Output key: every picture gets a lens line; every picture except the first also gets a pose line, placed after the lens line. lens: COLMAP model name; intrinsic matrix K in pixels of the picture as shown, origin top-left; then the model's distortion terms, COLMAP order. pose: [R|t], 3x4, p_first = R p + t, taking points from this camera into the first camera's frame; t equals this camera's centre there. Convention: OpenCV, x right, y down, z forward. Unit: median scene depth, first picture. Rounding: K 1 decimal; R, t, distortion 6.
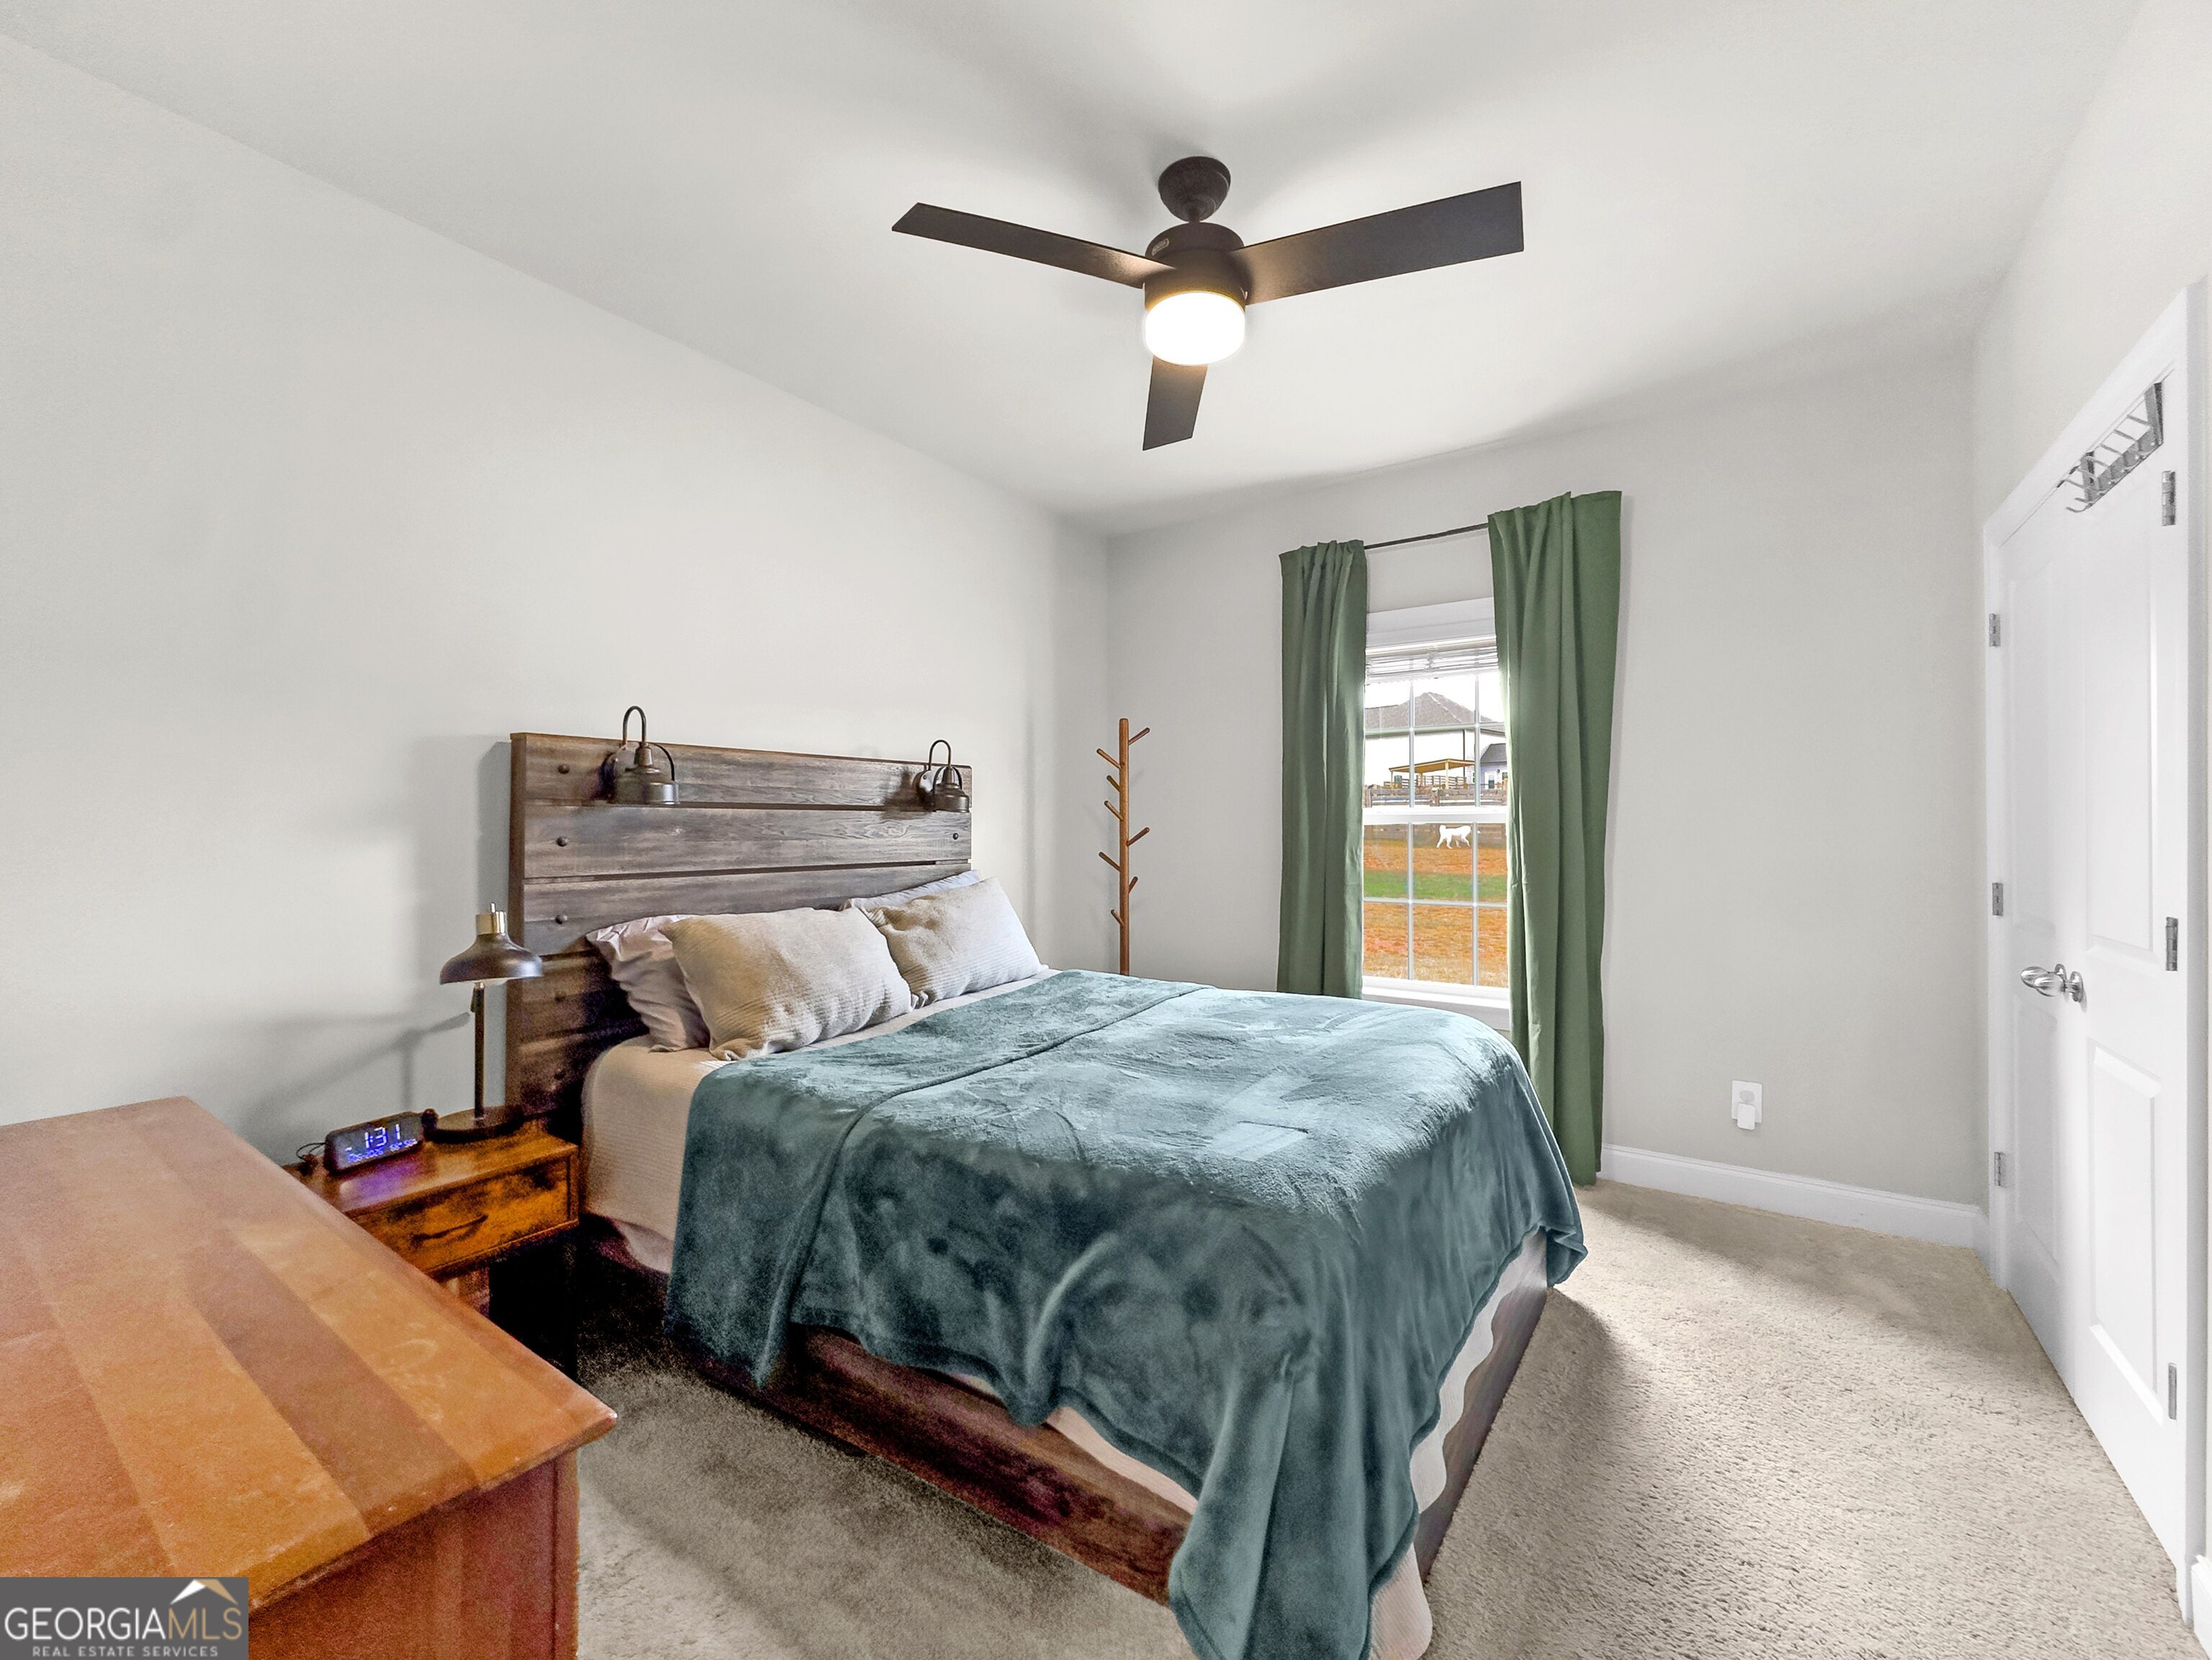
lens RADIAL K [[900.1, 0, 1114.6], [0, 900.1, 828.8], [0, 0, 1]] dist [-0.011583, 0.000592]
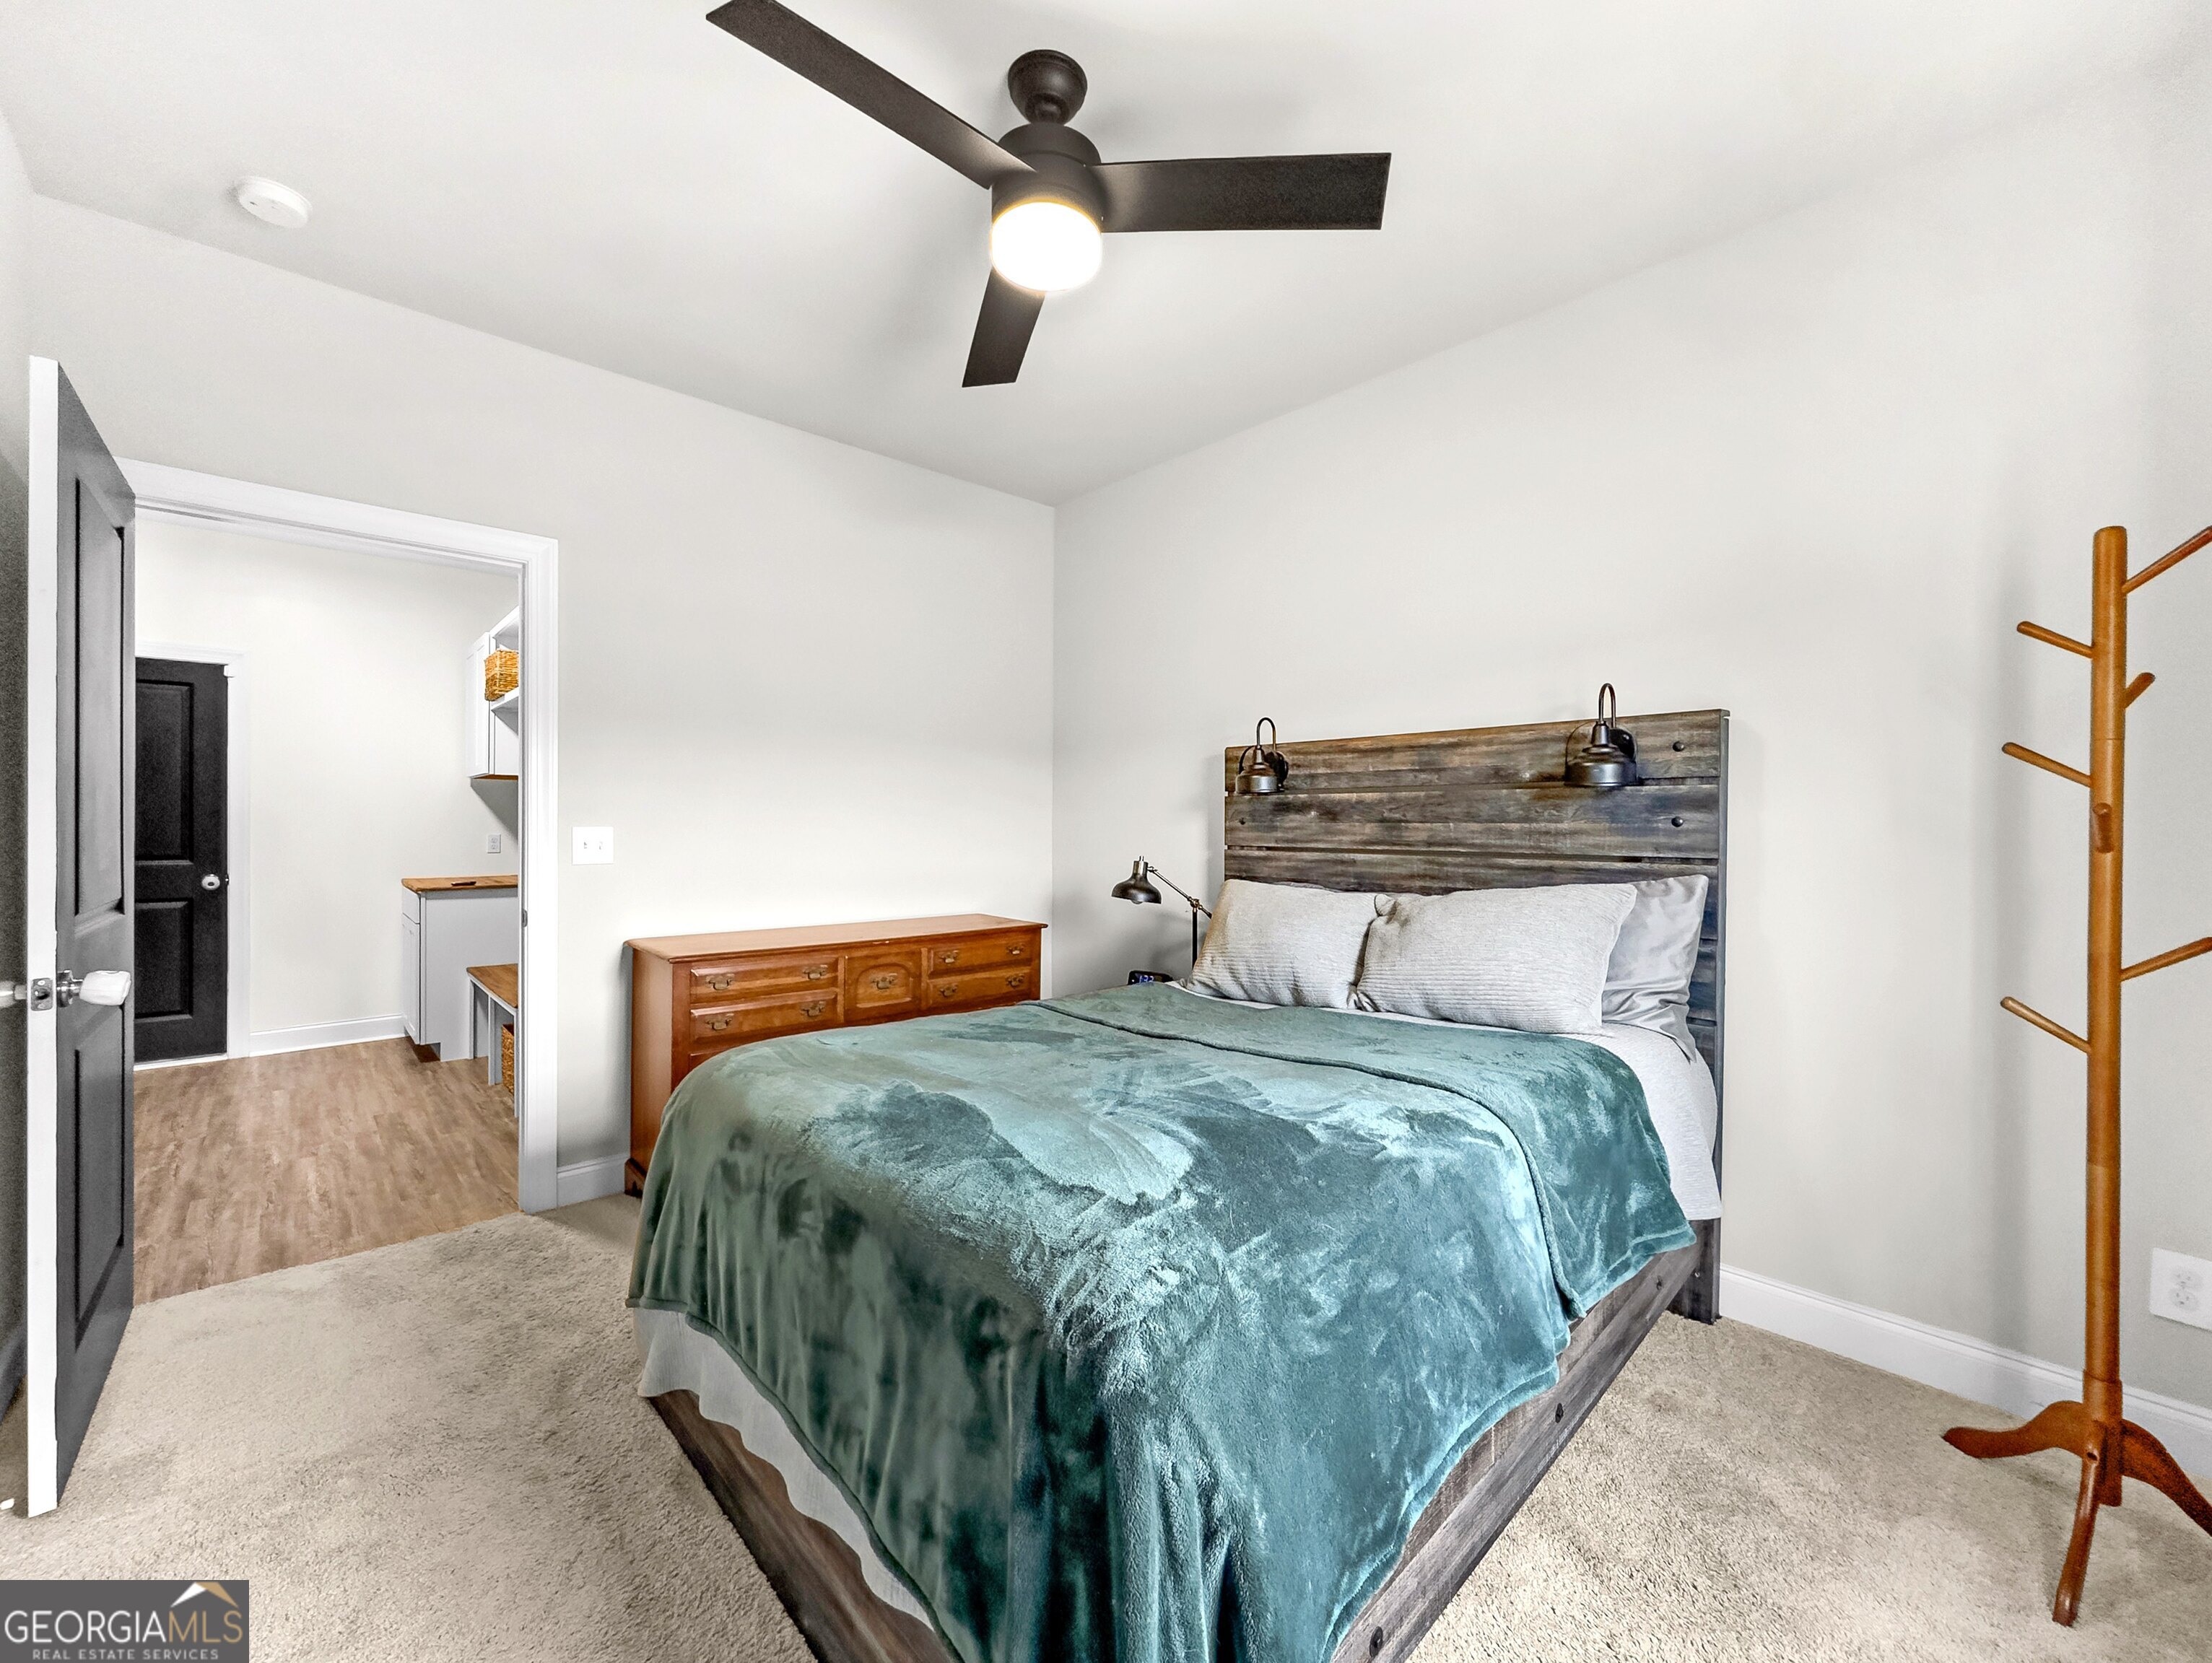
lens RADIAL K [[900.5, 0, 1115.6], [0, 900.5, 818.6], [0, 0, 1]] dist [-0.003493, -0.000746]
pose [[-0.232704, 0.010094, -0.972495, 0.704754], [0.009139, 0.999925, 0.008192, -0.003046], [0.972505, -0.006981, -0.232778, 0.977032]]
